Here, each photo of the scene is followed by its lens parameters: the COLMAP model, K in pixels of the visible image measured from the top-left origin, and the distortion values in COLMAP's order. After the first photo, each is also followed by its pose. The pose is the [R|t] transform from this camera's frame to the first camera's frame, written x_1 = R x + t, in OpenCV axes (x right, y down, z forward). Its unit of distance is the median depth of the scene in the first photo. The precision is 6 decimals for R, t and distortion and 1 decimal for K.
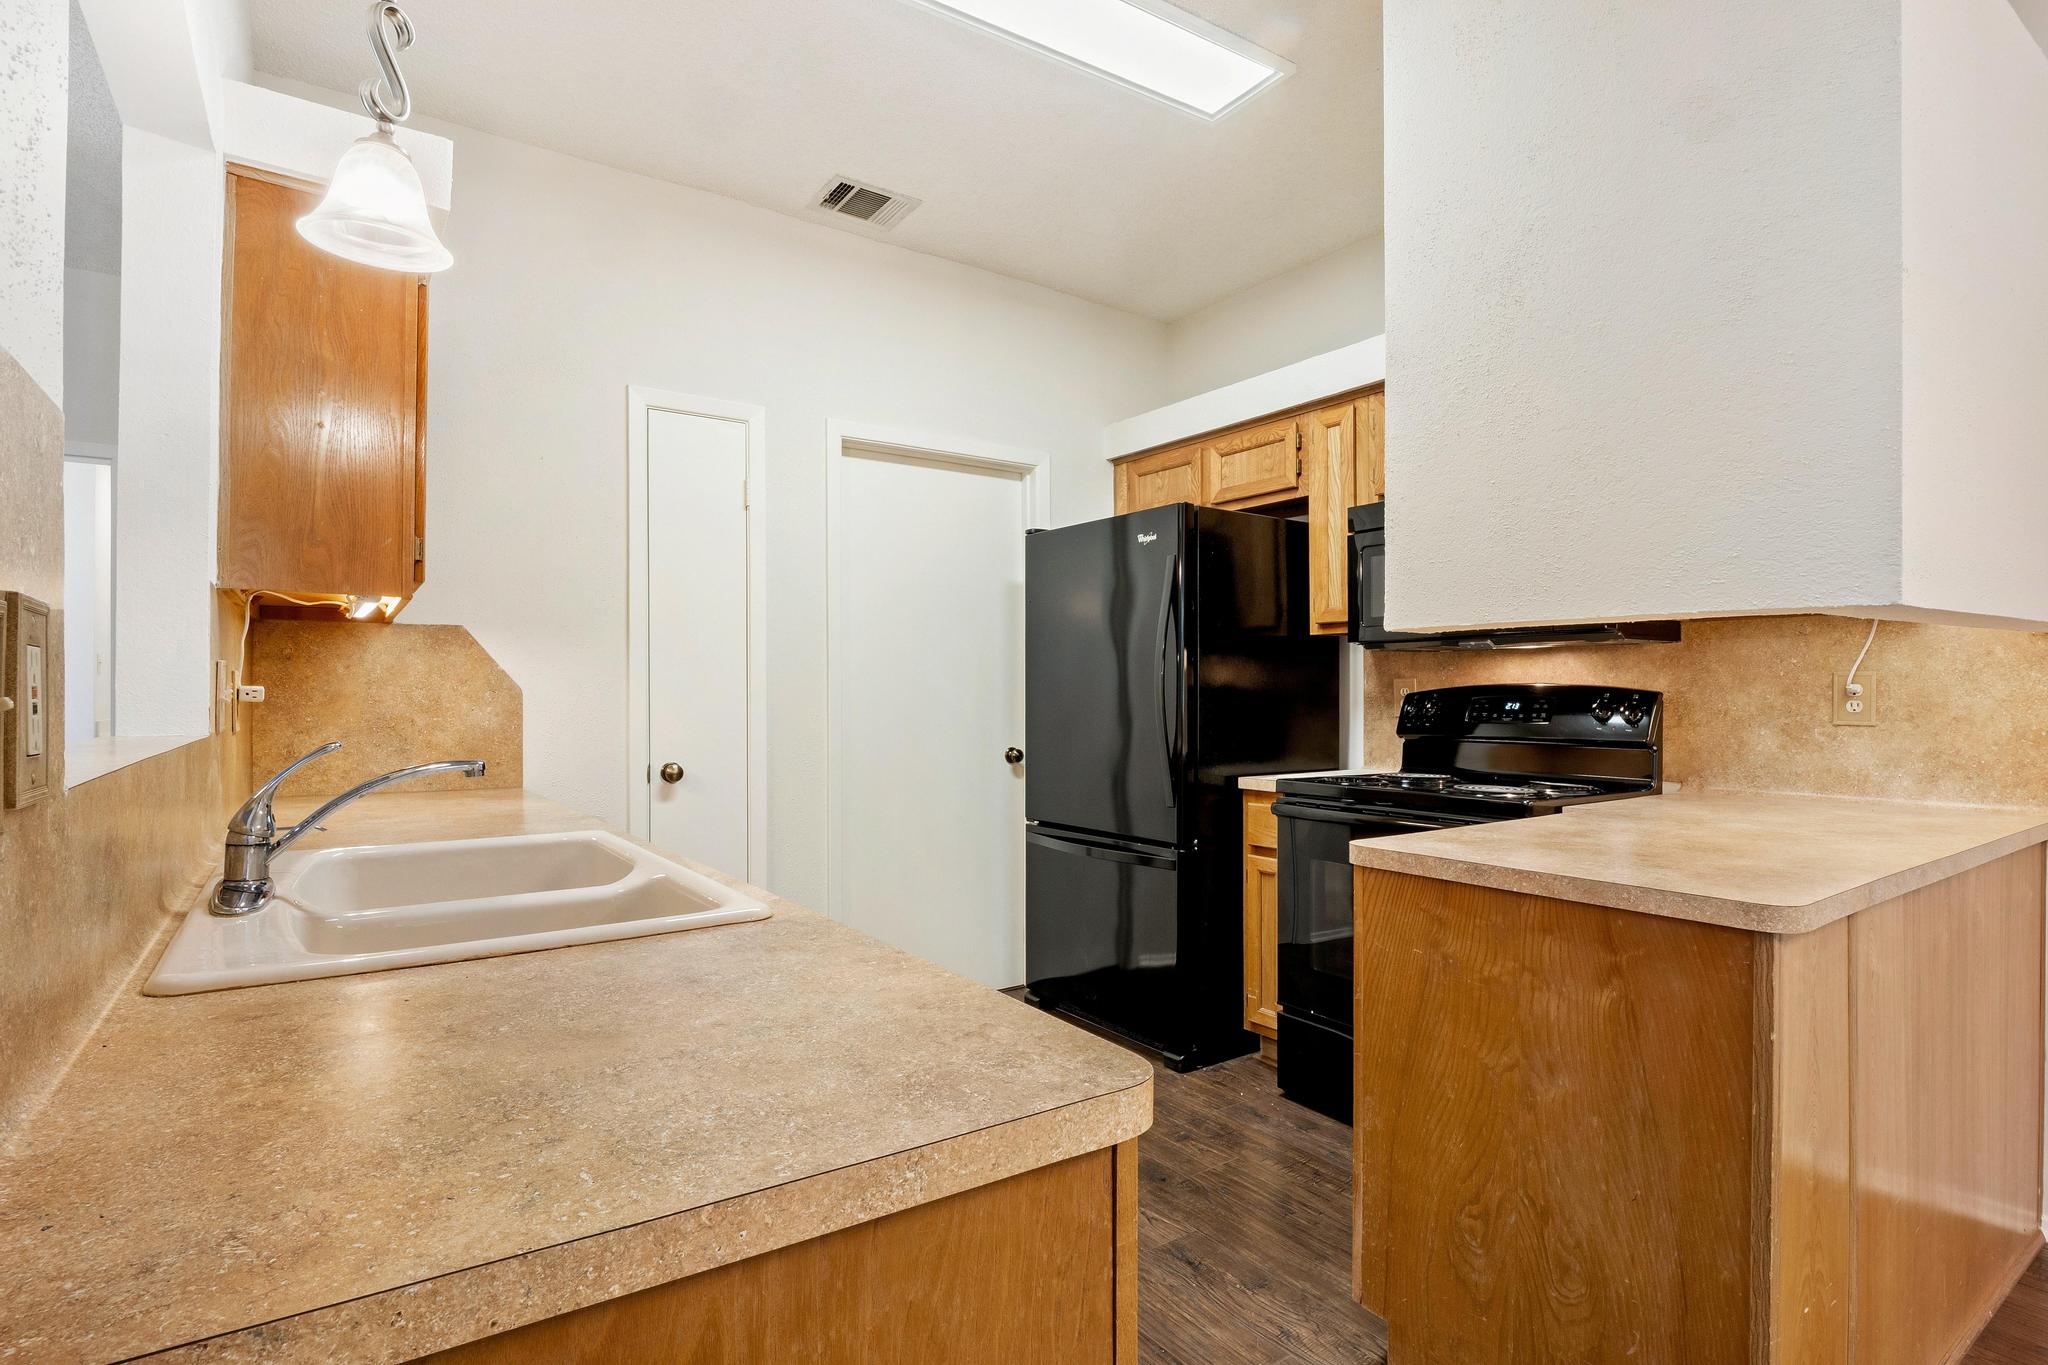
lens RADIAL K [[999.4, 0, 1023.4], [0, 999.4, 690.0], [0, 0, 1]] dist [0.000715, -0.008927]
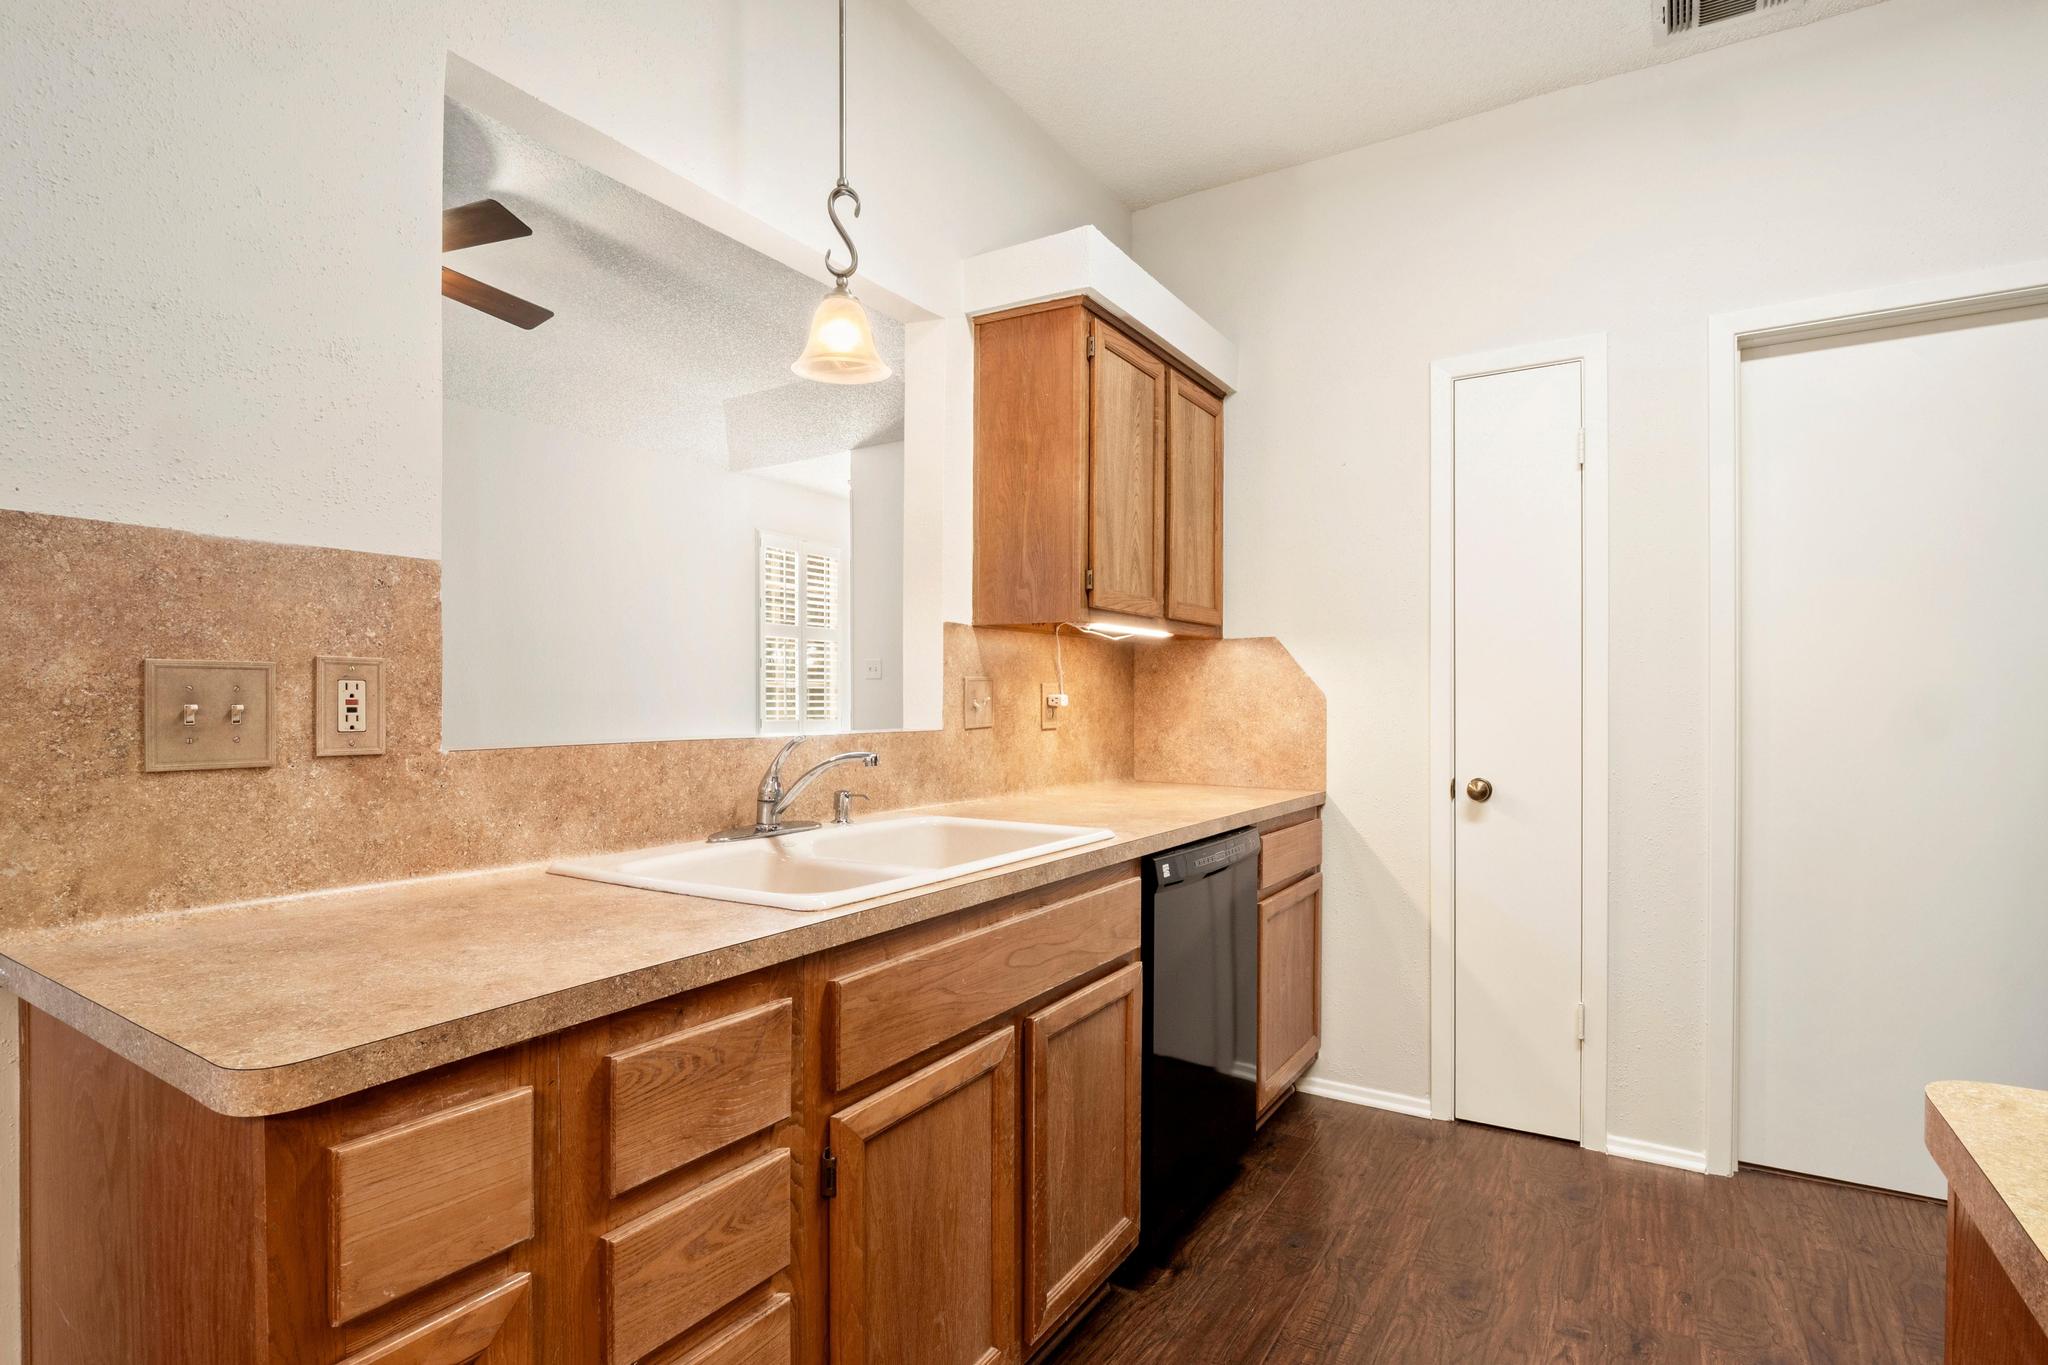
lens RADIAL K [[1013.9, 0, 1045.3], [0, 1013.9, 713.8], [0, 0, 1]] dist [-0.008175, -0.001791]
pose [[0.400836, 0.011985, -0.916071, 0.740298], [0.004809, 0.999873, 0.015186, 0.001921], [0.916137, -0.010492, 0.400728, 0.705467]]
